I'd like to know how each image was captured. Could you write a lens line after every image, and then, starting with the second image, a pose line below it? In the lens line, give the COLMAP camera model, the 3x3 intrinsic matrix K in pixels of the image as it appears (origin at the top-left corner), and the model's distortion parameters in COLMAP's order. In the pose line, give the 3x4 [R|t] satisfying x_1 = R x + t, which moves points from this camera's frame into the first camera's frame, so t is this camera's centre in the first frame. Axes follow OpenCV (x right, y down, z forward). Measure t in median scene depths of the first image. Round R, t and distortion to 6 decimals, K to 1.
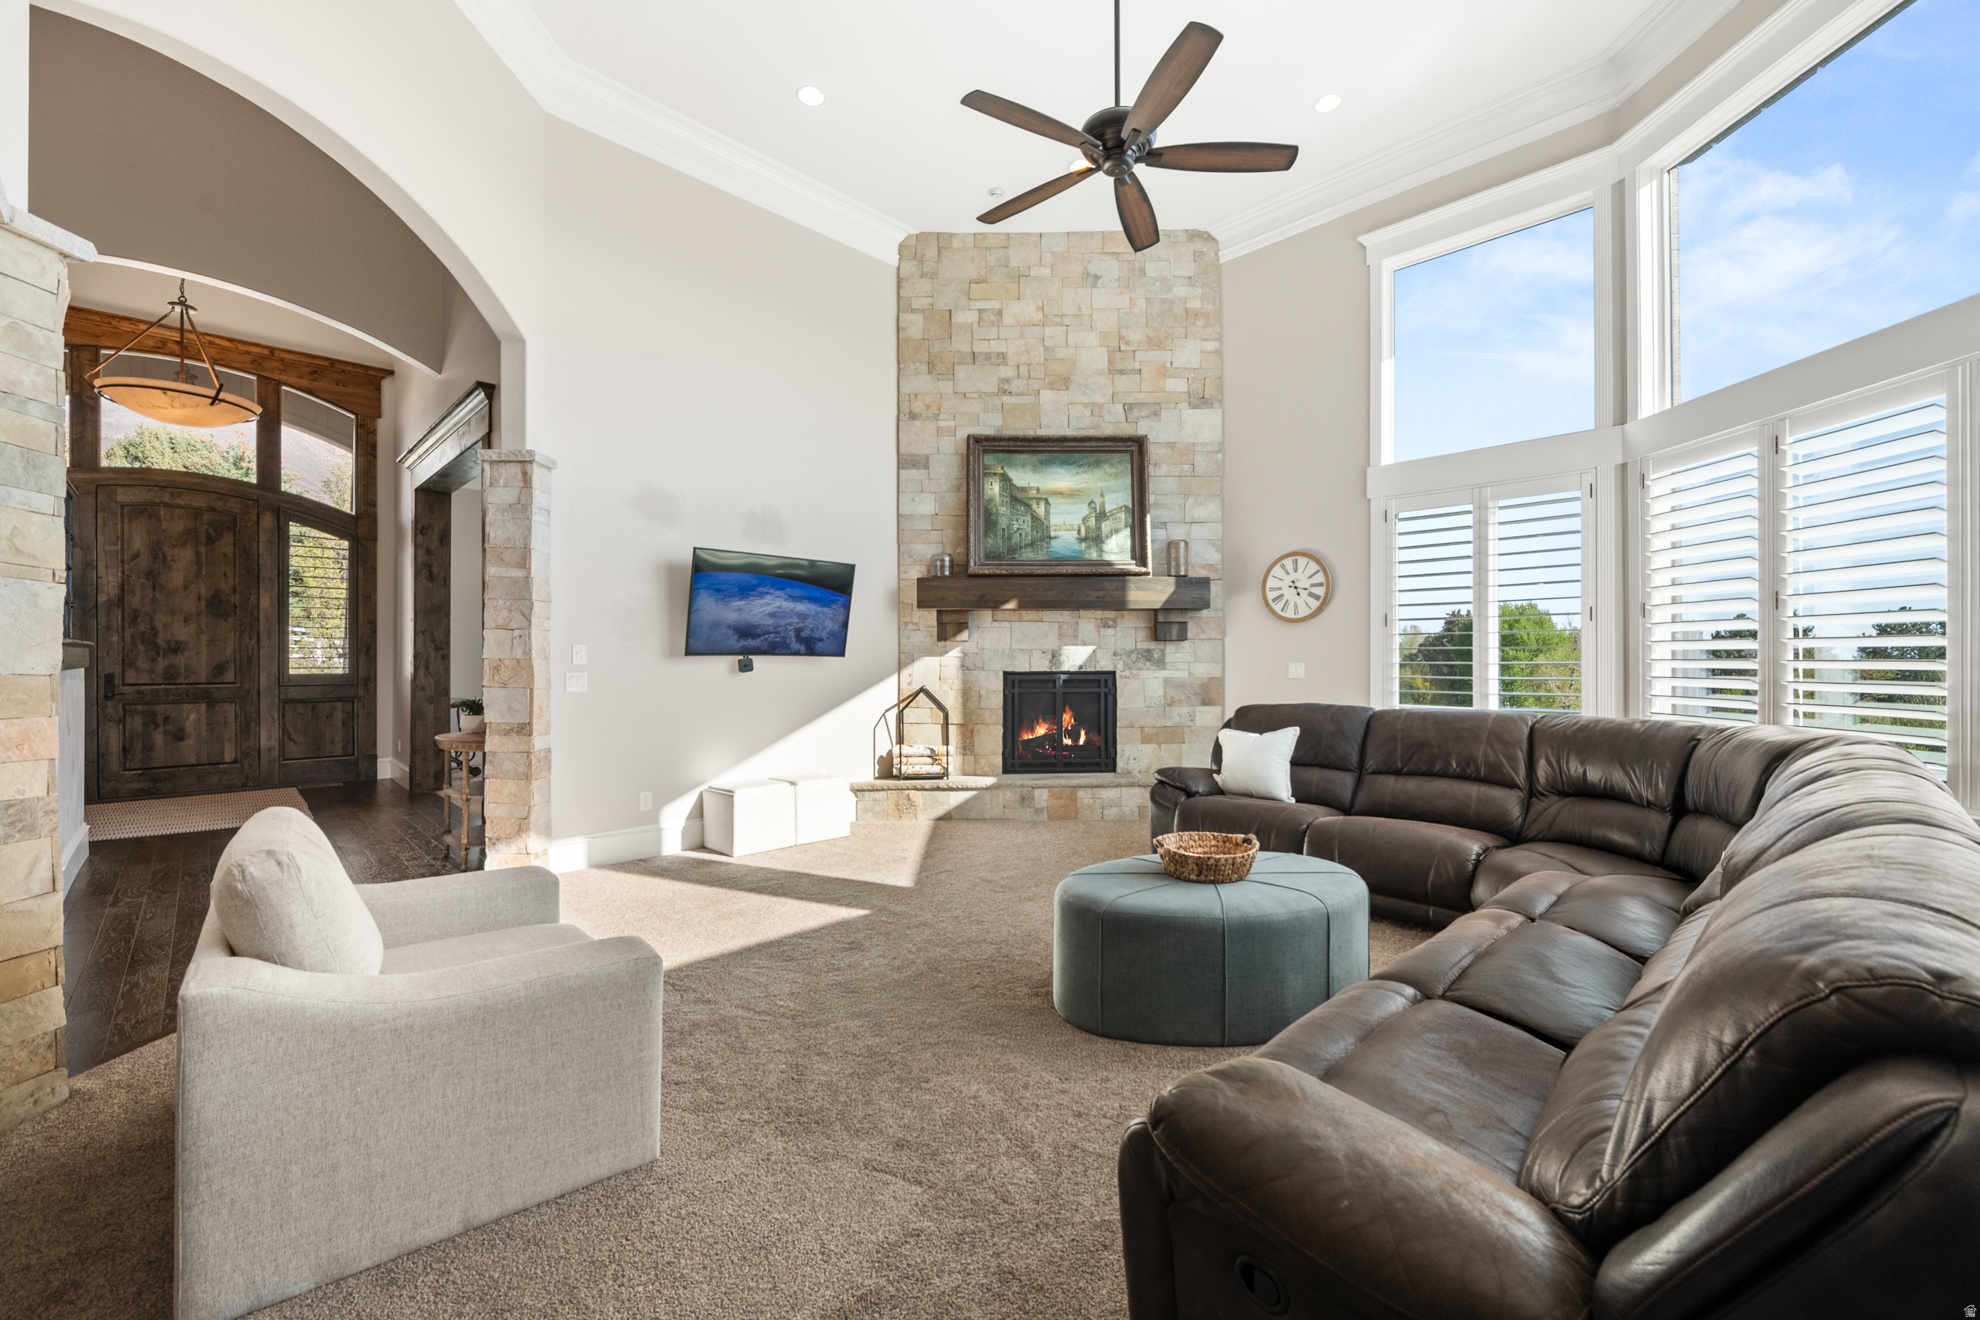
lens RADIAL K [[795.9, 0, 993.1], [0, 795.9, 658.5], [0, 0, 1]] dist [0.000719, -0.000097]
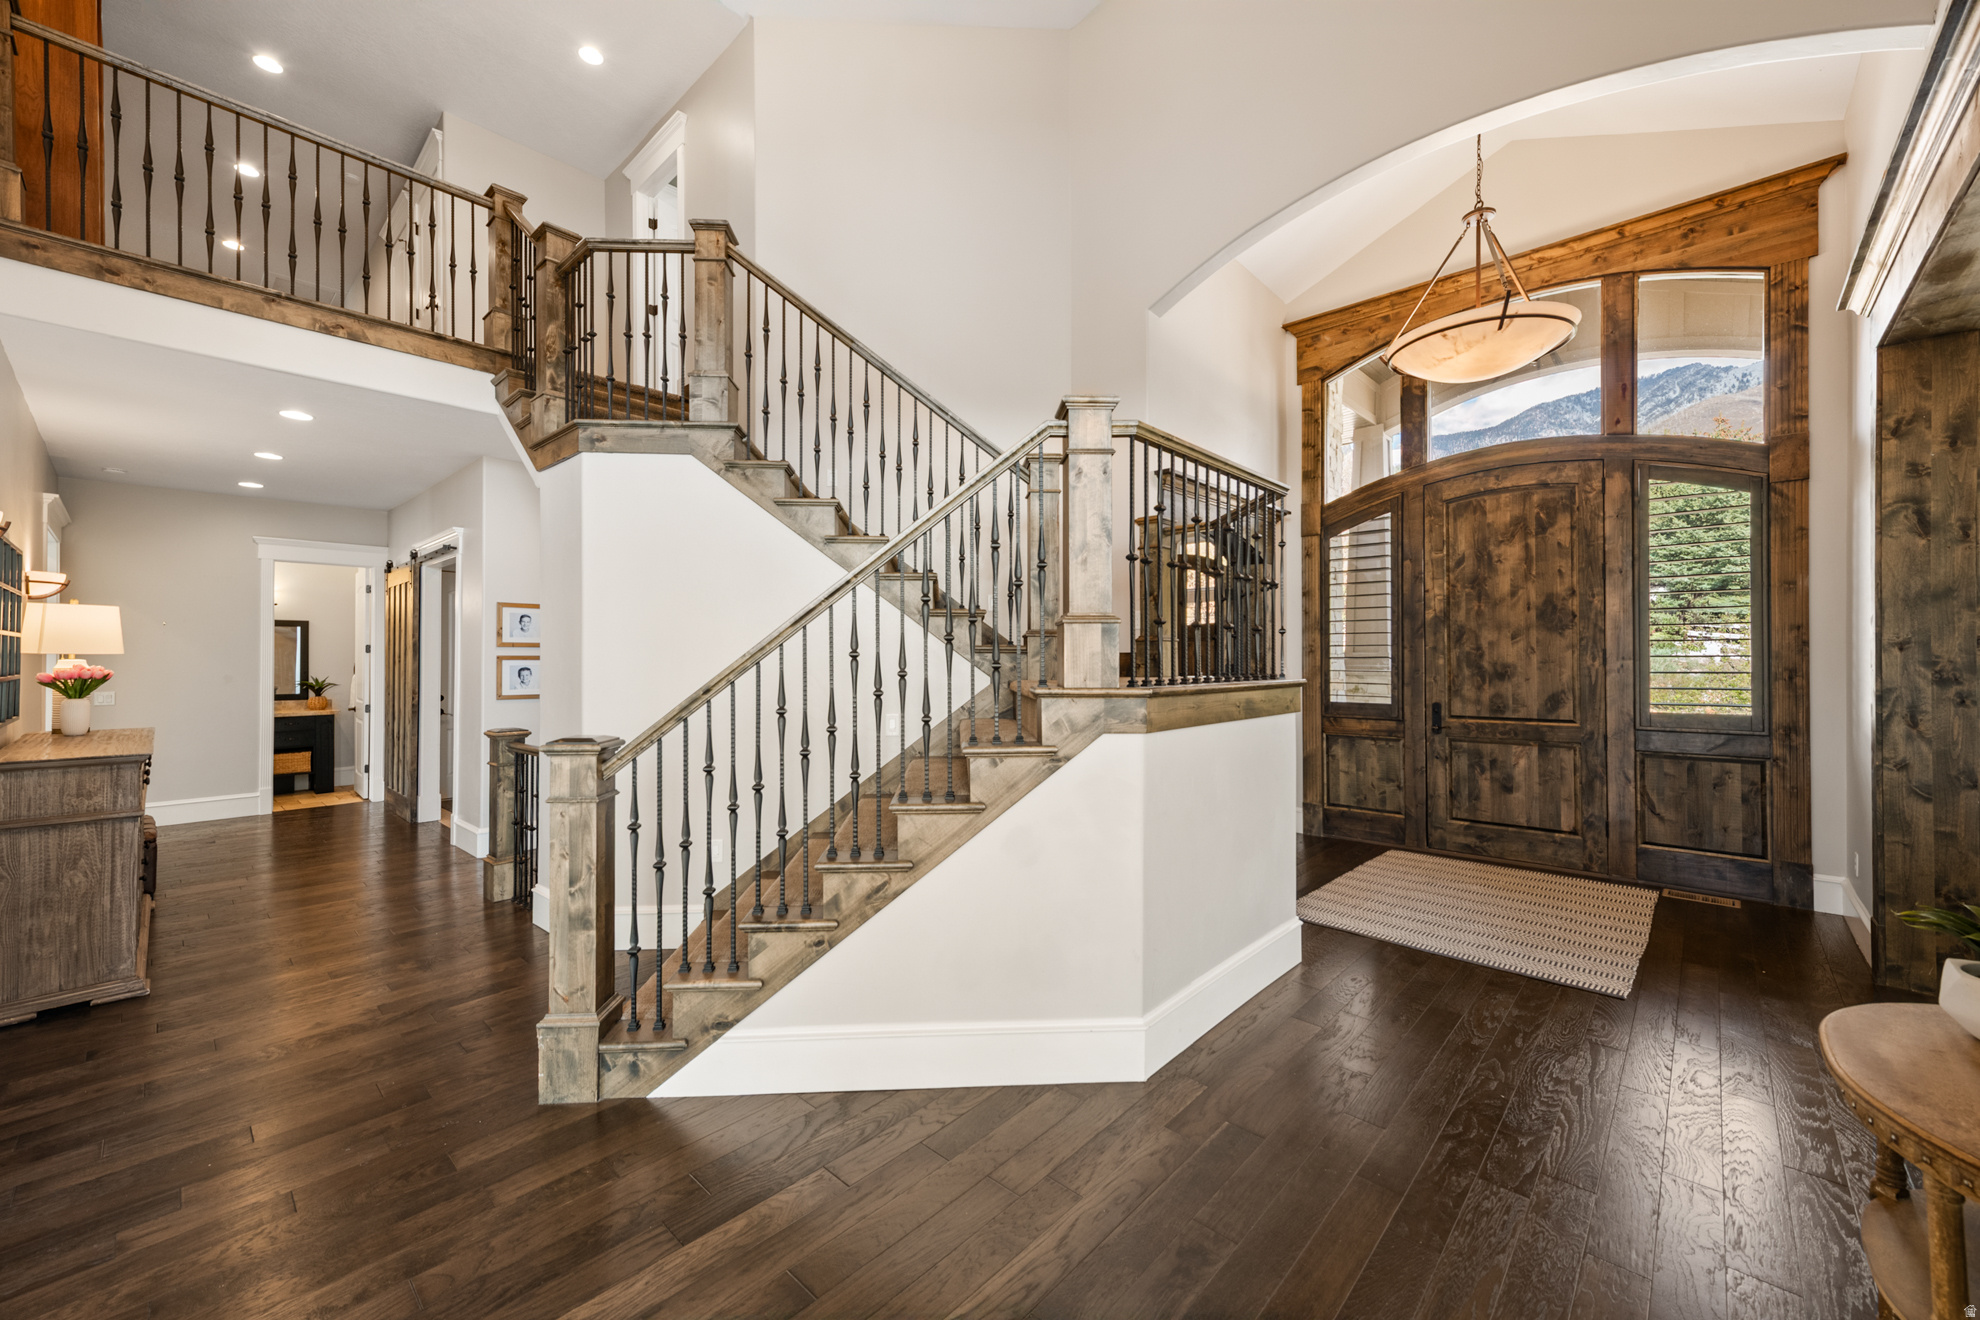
lens RADIAL K [[759.9, 0, 981.5], [0, 759.9, 653.9], [0, 0, 1]] dist [0.009512, 0.000186]
pose [[0.023543, -0.007356, -0.999696, -0.284531], [0.000030, 0.999973, -0.007357, -0.025566], [0.999723, 0.000143, 0.023542, 0.462469]]
